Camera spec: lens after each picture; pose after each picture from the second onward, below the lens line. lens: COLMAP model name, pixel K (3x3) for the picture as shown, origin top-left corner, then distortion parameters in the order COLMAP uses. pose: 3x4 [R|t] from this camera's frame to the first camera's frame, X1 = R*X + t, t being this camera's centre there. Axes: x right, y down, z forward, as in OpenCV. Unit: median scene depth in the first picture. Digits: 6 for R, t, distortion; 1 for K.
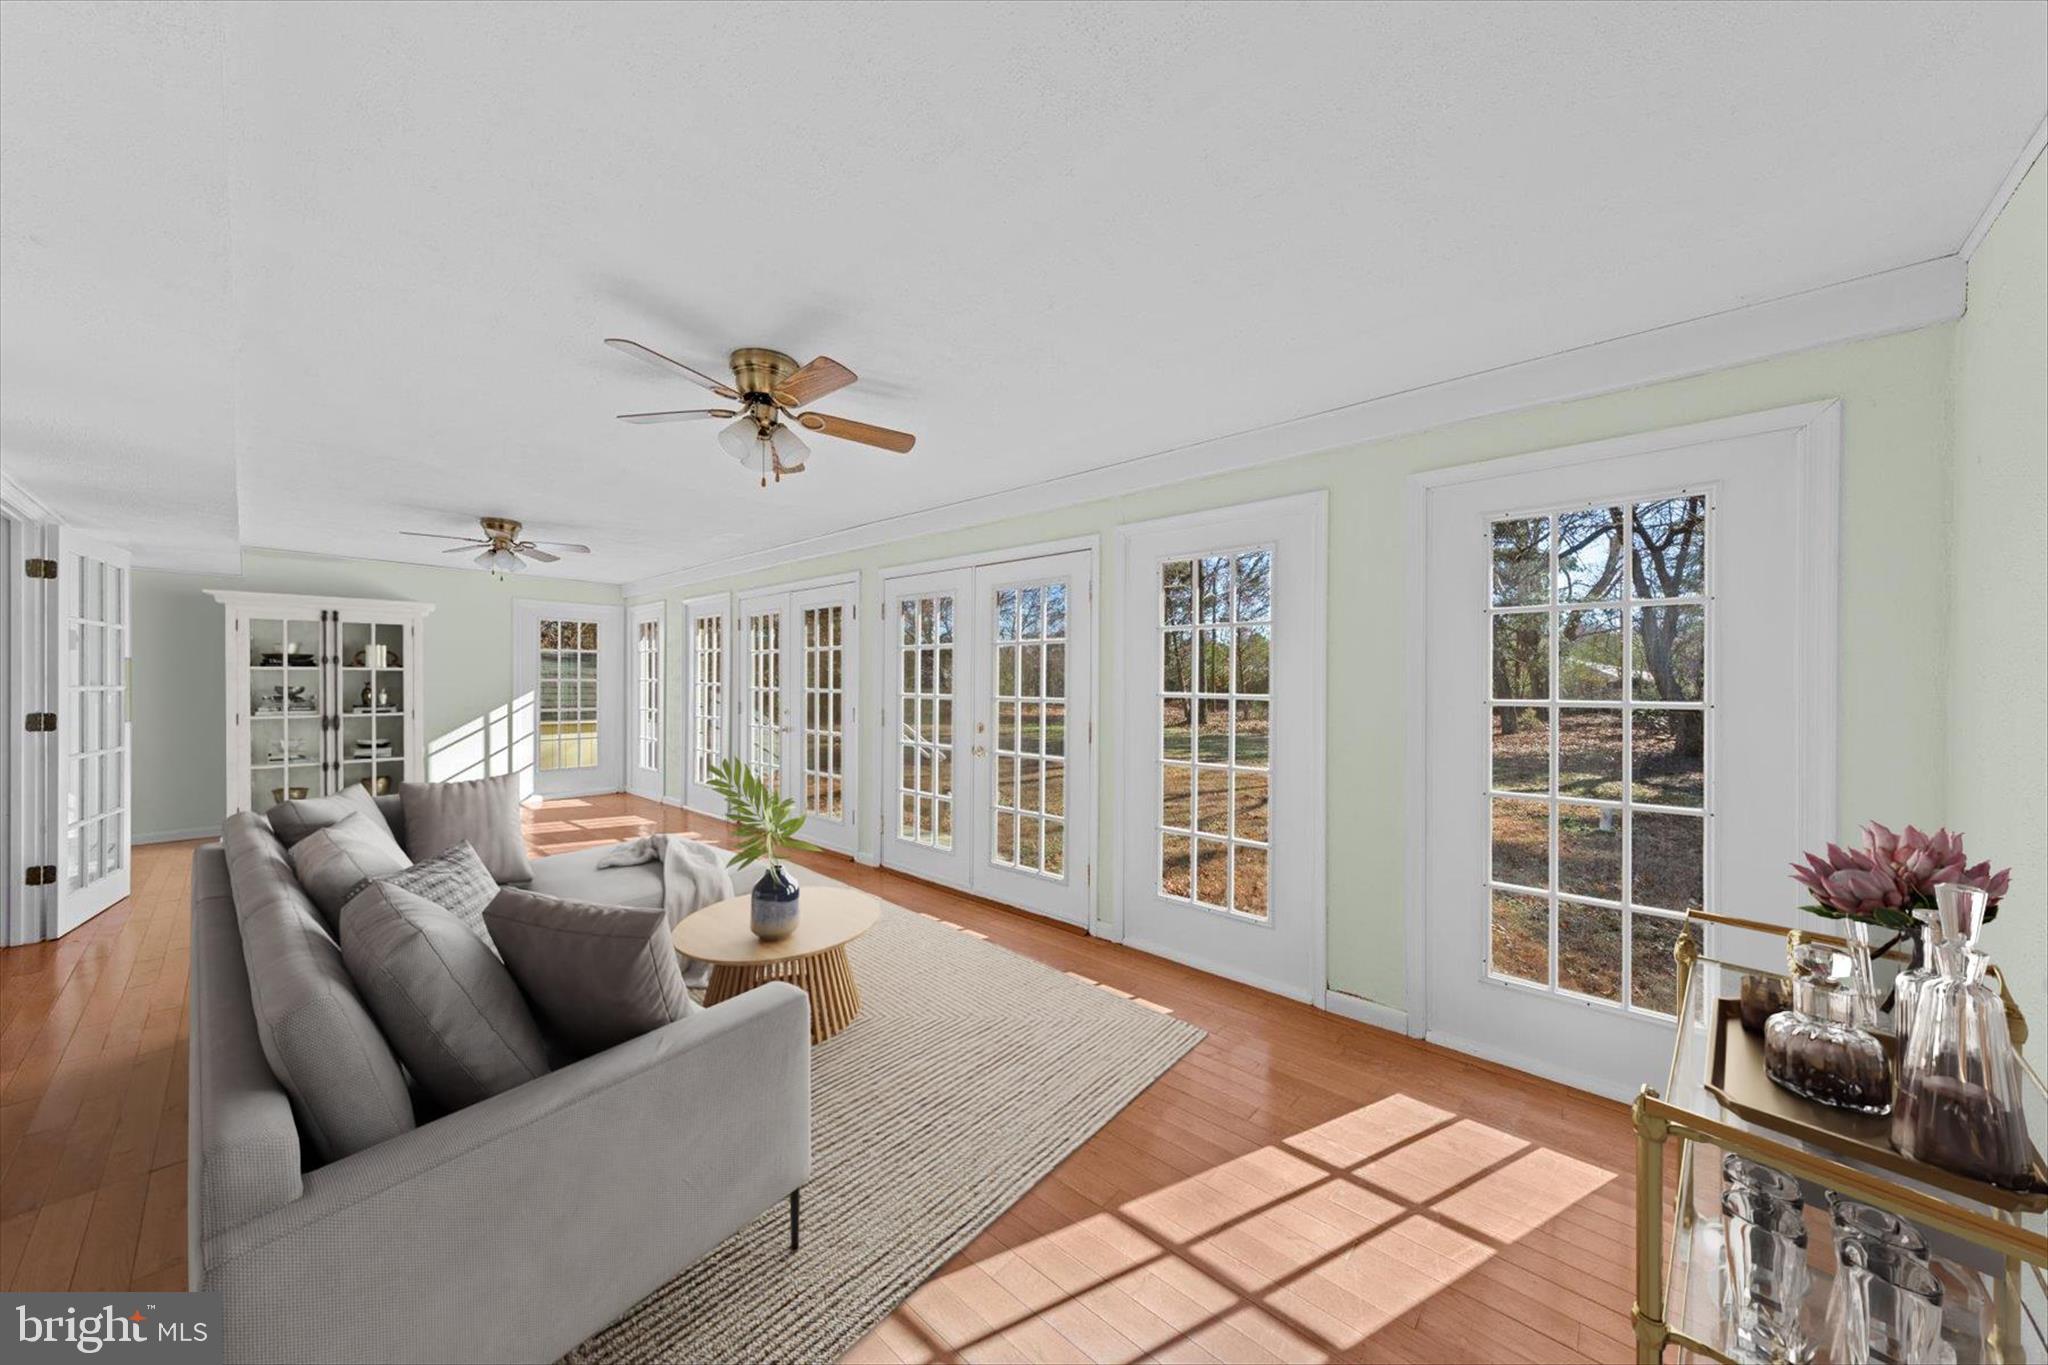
lens RADIAL K [[981.6, 0, 1019.7], [0, 981.6, 695.4], [0, 0, 1]] dist [-0.001116, -0.000073]
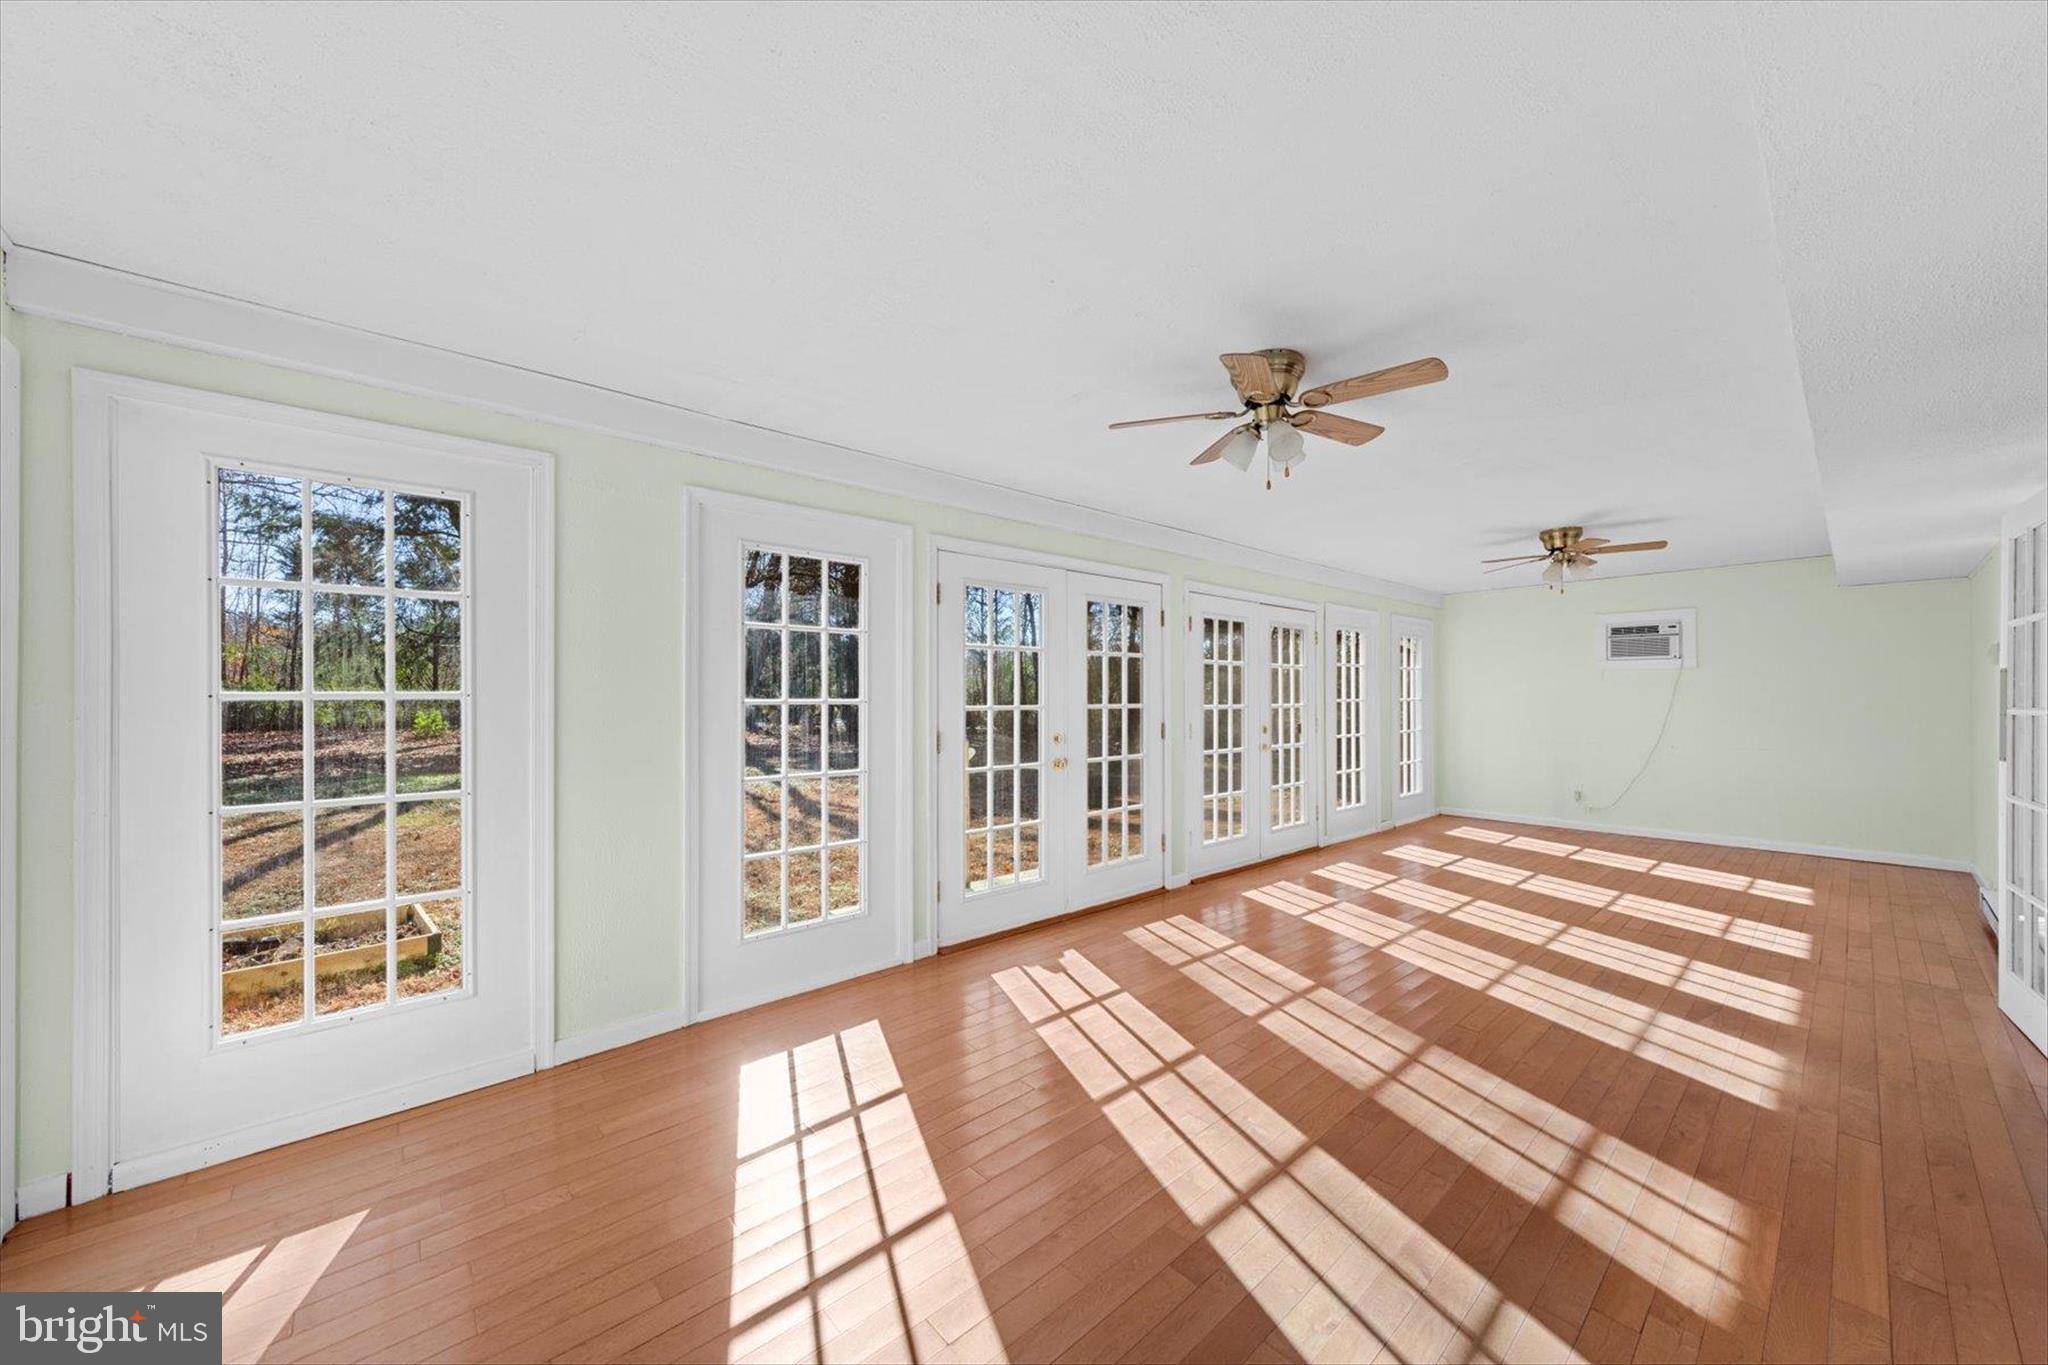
lens RADIAL K [[981.6, 0, 1019.7], [0, 981.6, 695.4], [0, 0, 1]] dist [-0.001116, -0.000073]
pose [[-0.219976, -0.016072, 0.975373, -0.998630], [-0.009189, 0.999854, 0.014403, -0.025519], [-0.975462, -0.005795, -0.220092, 1.293532]]
